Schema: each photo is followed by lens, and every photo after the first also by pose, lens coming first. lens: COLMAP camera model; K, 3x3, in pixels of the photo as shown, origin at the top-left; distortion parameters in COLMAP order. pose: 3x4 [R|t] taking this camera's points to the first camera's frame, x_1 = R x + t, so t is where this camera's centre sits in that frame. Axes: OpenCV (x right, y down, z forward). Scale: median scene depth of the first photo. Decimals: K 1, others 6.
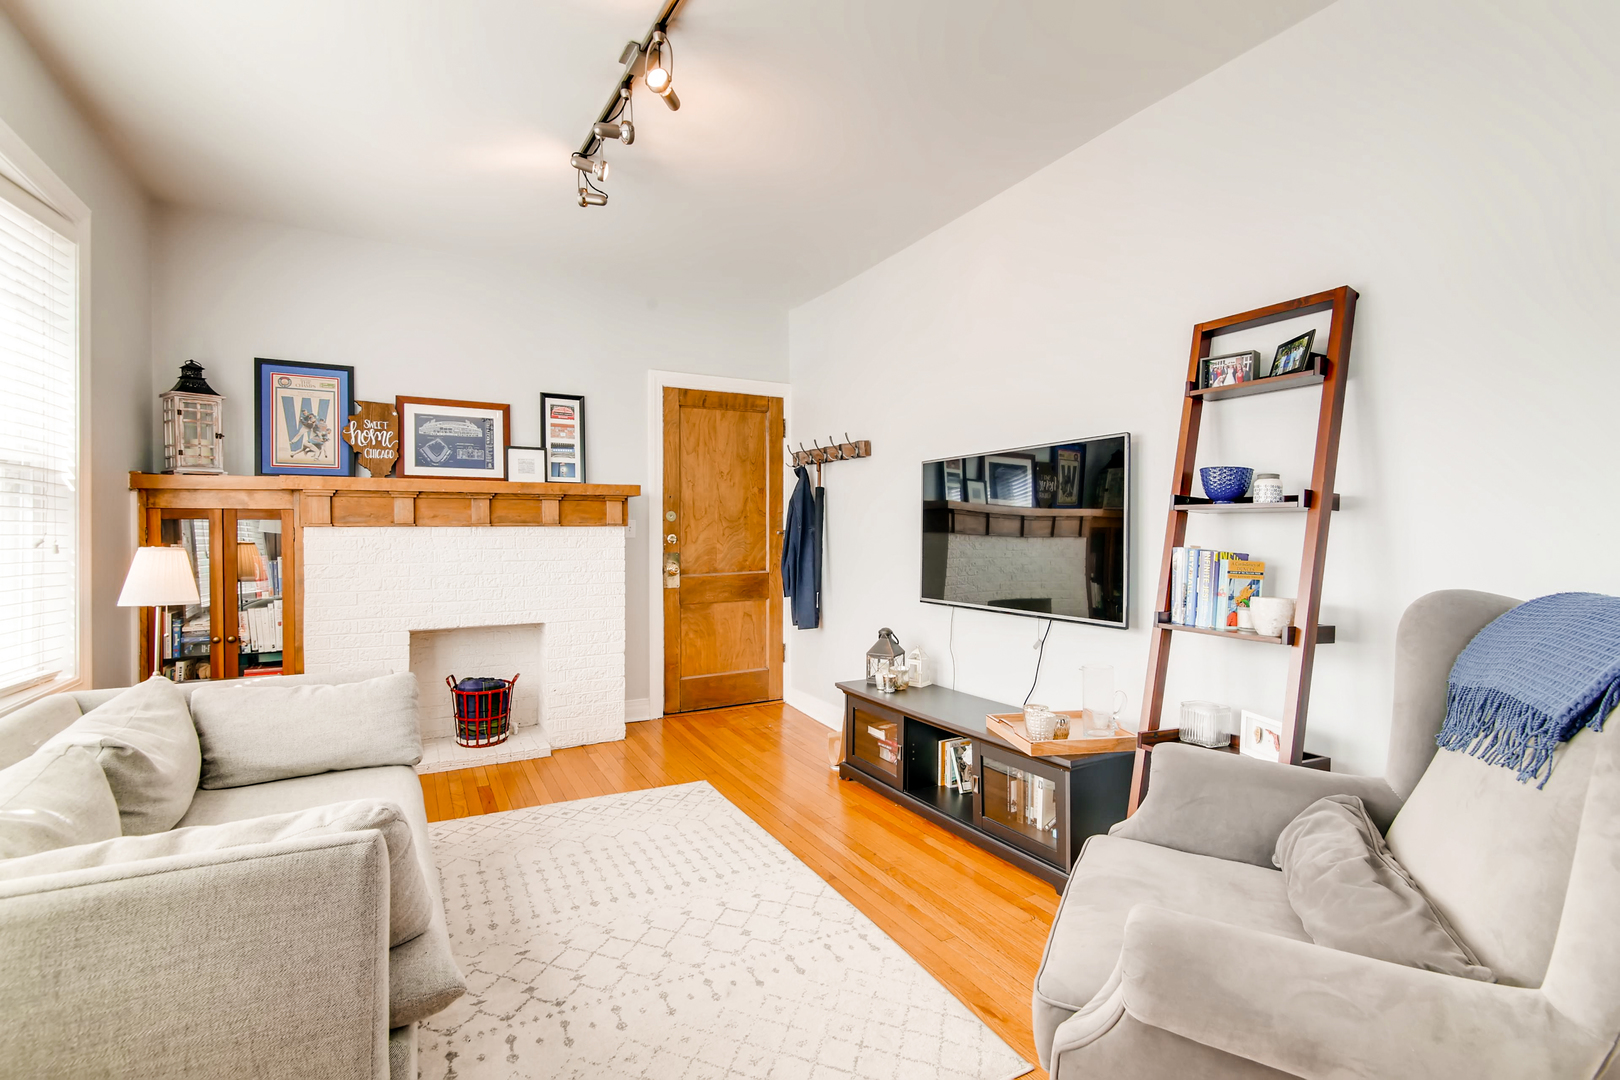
lens RADIAL K [[735.0, 0, 815.5], [0, 735.0, 535.6], [0, 0, 1]] dist [0.001803, -0.000165]
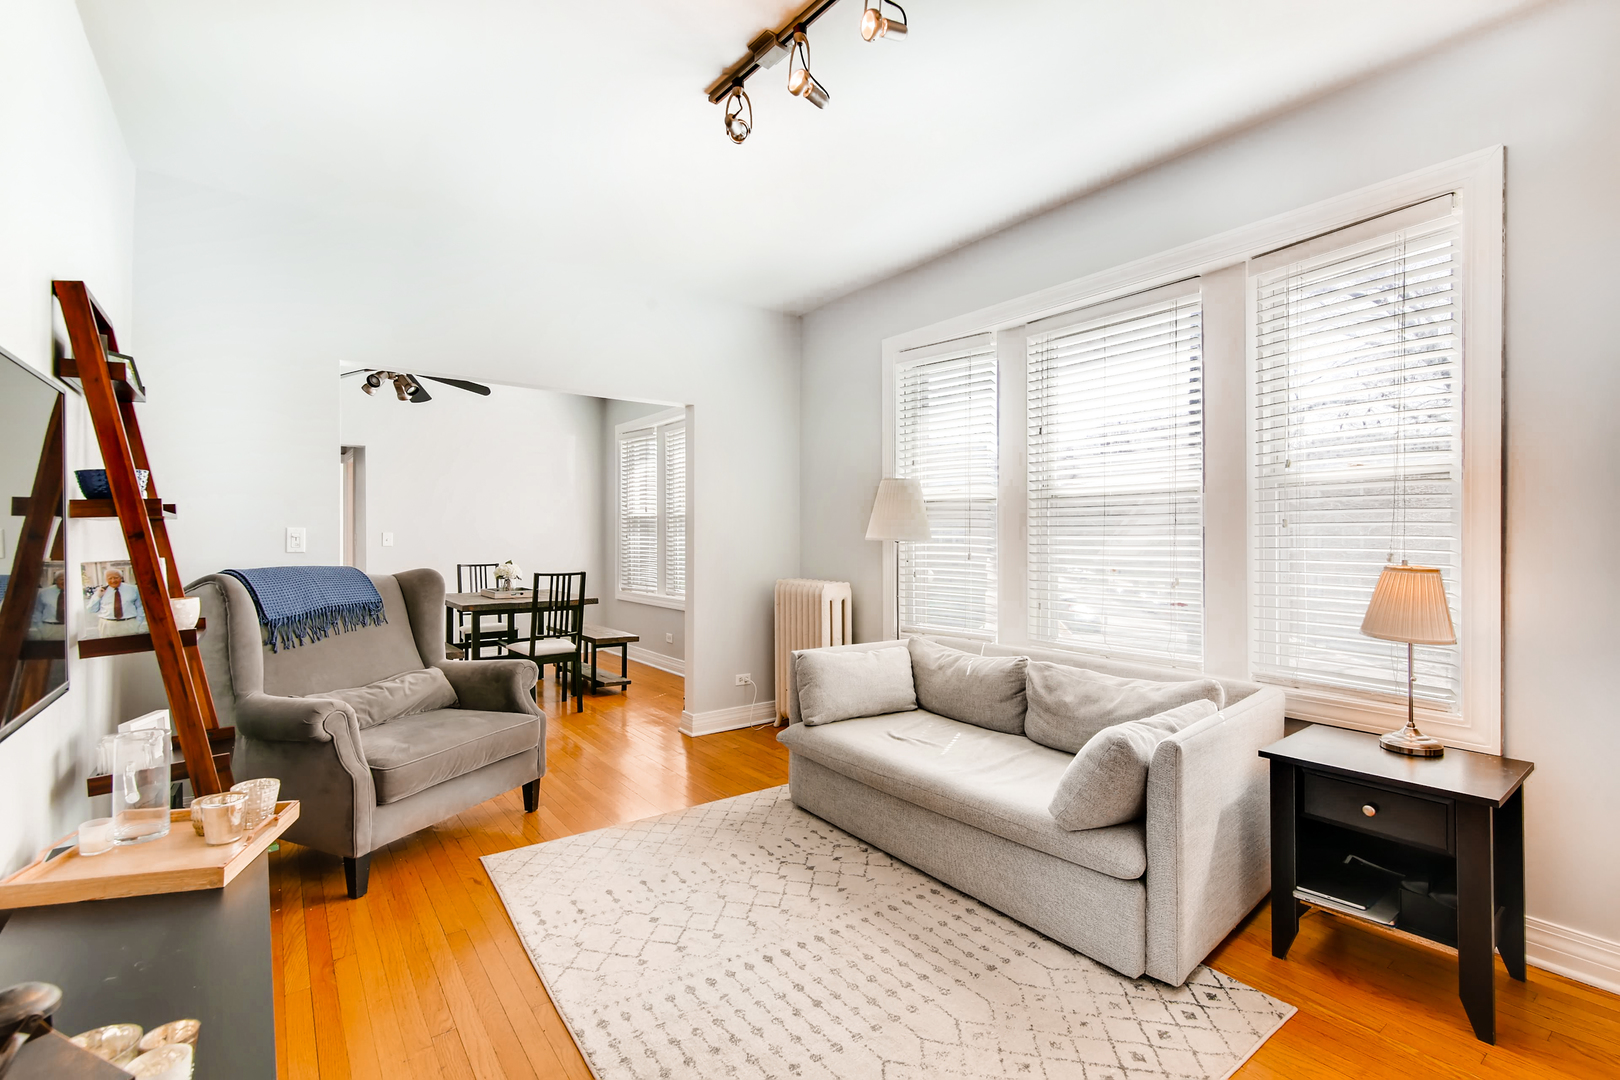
lens RADIAL K [[735.0, 0, 815.5], [0, 735.0, 535.6], [0, 0, 1]] dist [0.001803, -0.000165]
pose [[-0.991755, 0.000784, -0.128149, -0.189751], [0.000458, 0.999997, 0.002567, -0.018328], [0.128150, 0.002487, -0.991752, 2.079165]]
